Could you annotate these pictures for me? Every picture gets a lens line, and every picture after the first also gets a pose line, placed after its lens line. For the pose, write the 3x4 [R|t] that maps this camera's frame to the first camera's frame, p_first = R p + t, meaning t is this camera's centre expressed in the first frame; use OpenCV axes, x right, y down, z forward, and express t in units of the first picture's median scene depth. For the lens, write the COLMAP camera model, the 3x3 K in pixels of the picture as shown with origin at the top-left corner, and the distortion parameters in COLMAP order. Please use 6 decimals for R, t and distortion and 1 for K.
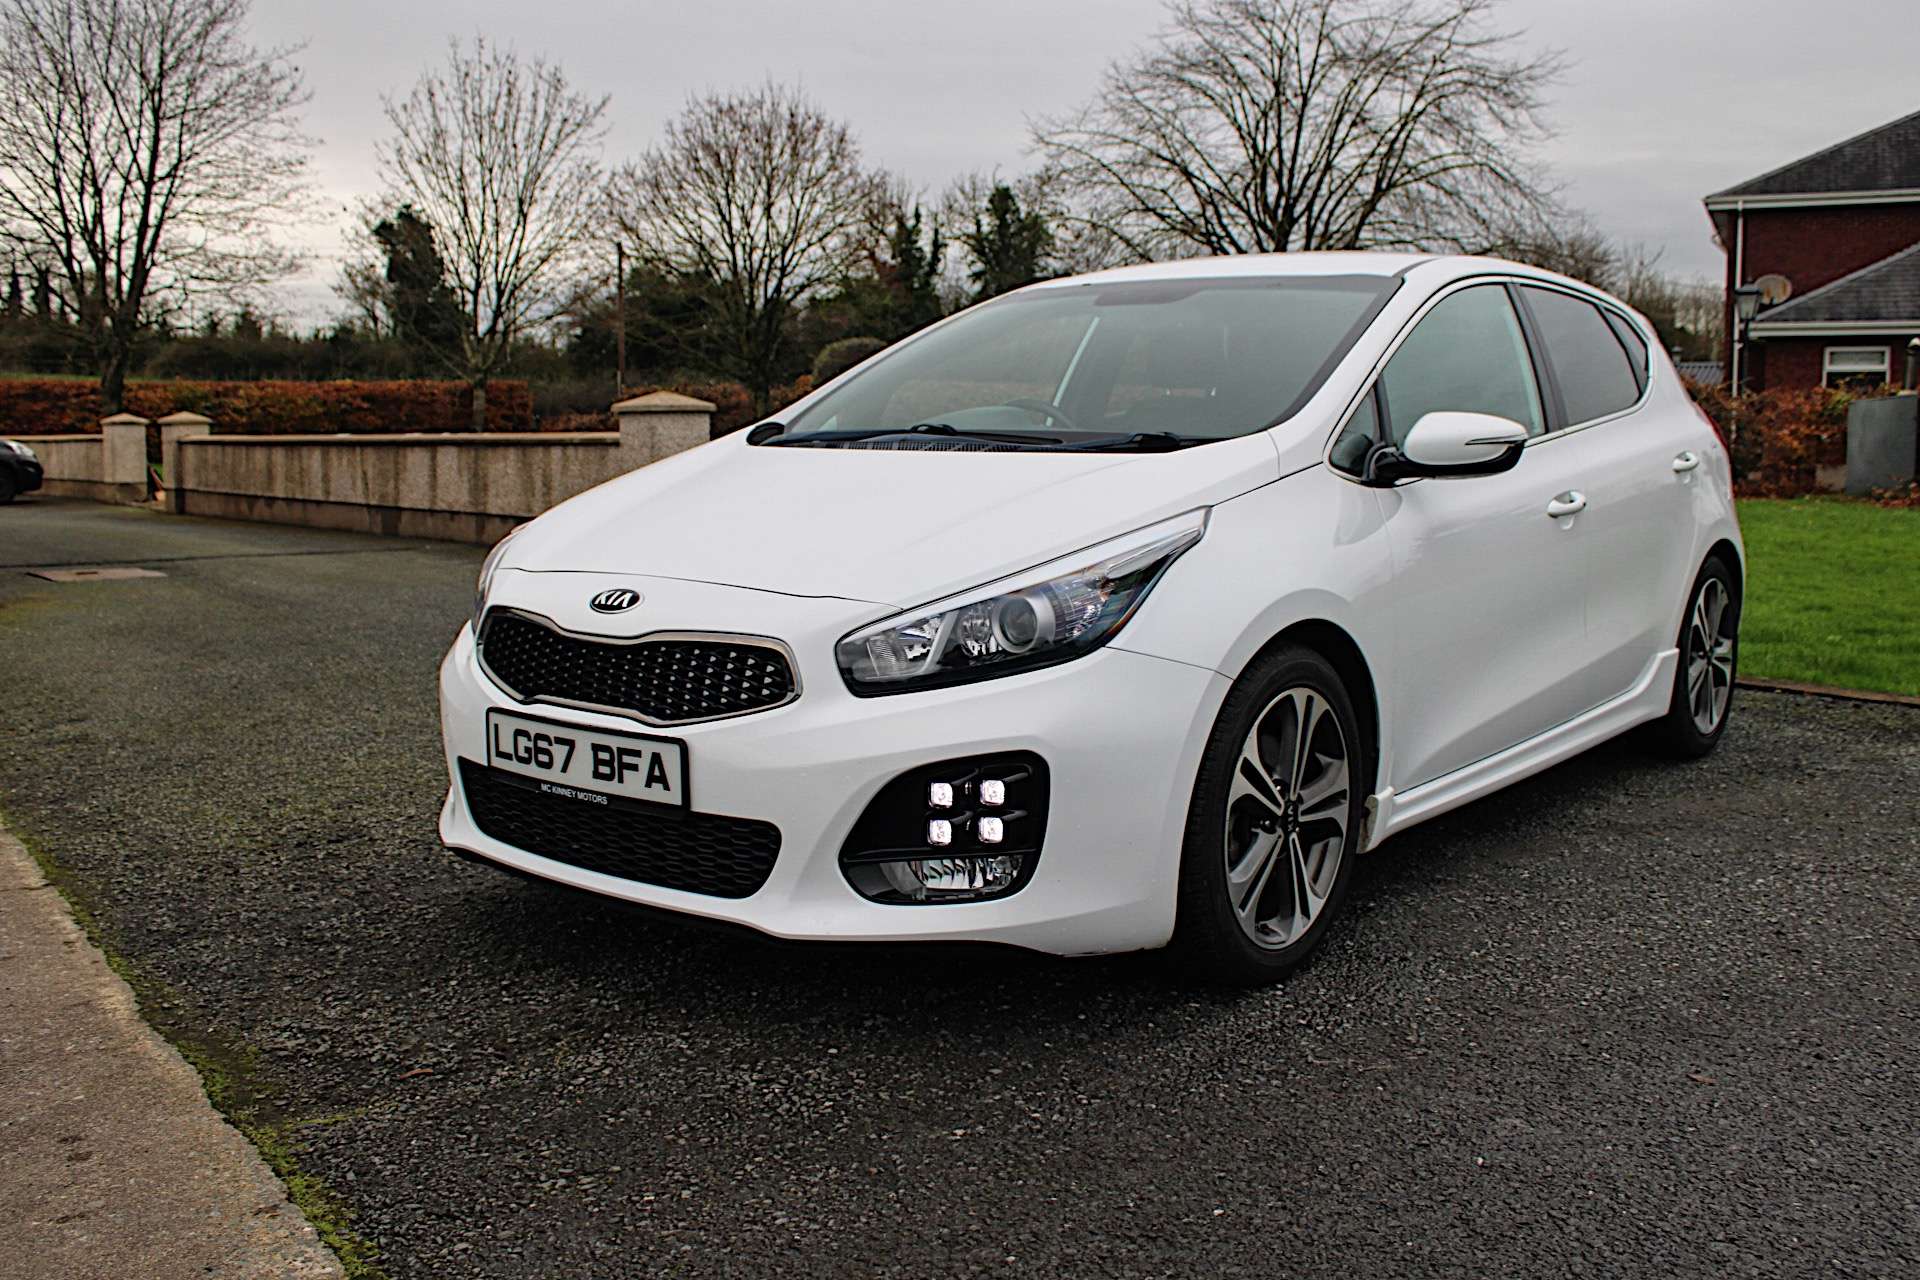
lens RADIAL K [[1834.1, 0, 894.5], [0, 1834.1, 636.7], [0, 0, 1]] dist [-0.008134, -0.006820]
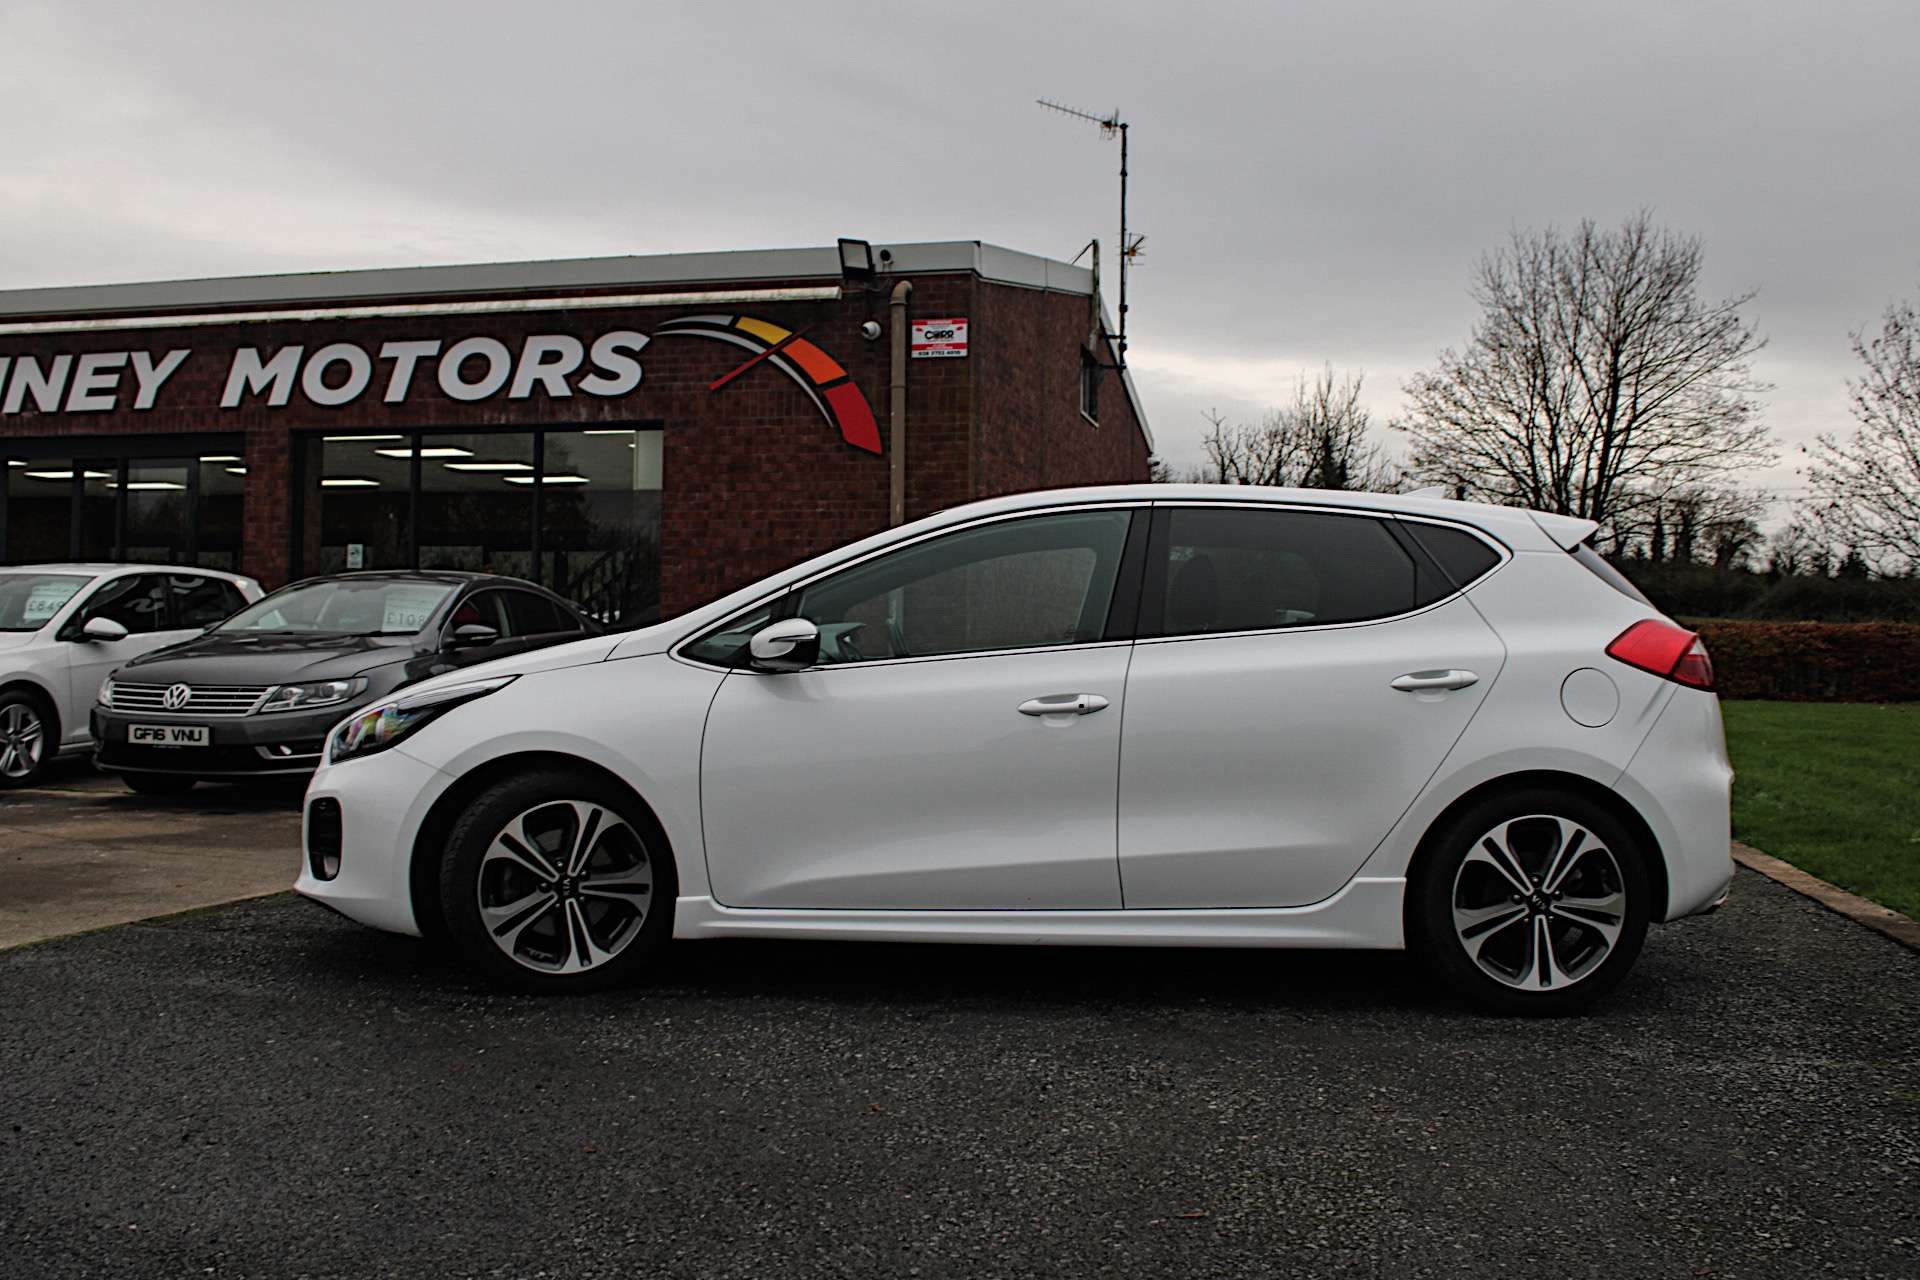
lens RADIAL K [[1834.1, 0, 894.5], [0, 1834.1, 636.7], [0, 0, 1]] dist [-0.008134, -0.006820]
pose [[0.603502, 0.013482, -0.797247, 0.200292], [-0.118475, 0.990275, -0.072937, -0.003249], [0.788511, 0.138471, 0.599230, 0.036543]]
